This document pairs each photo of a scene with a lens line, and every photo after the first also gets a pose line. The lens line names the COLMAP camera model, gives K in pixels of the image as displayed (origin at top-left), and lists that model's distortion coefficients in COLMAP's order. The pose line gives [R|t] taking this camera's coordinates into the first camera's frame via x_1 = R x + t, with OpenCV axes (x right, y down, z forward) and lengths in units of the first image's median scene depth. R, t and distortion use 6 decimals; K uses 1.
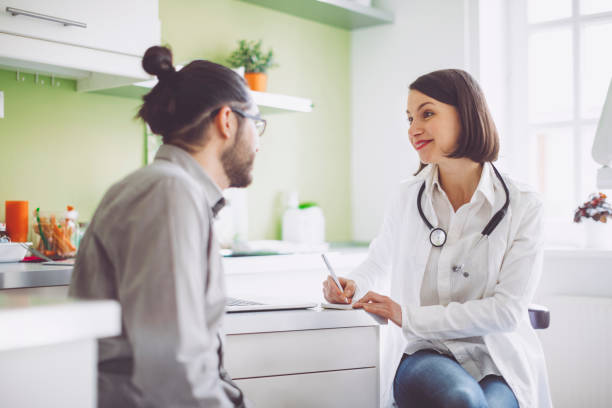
lens RADIAL K [[1004.3, 0, 304.4], [0, 1004.3, 207.8], [0, 0, 1]] dist [-0.003548, 0.000000]
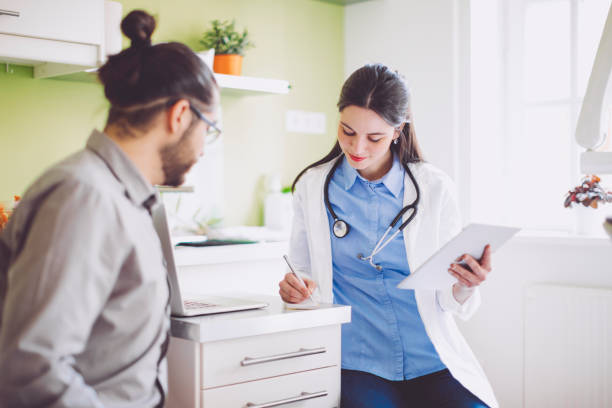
lens RADIAL K [[1004.3, 0, 304.8], [0, 1004.3, 207.8], [0, 0, 1]] dist [-0.003548, 0.000000]
pose [[0.994819, -0.000749, -0.101663, 0.124120], [0.004051, 0.999471, 0.032277, -0.017153], [0.101585, -0.032521, 0.994295, 0.038135]]
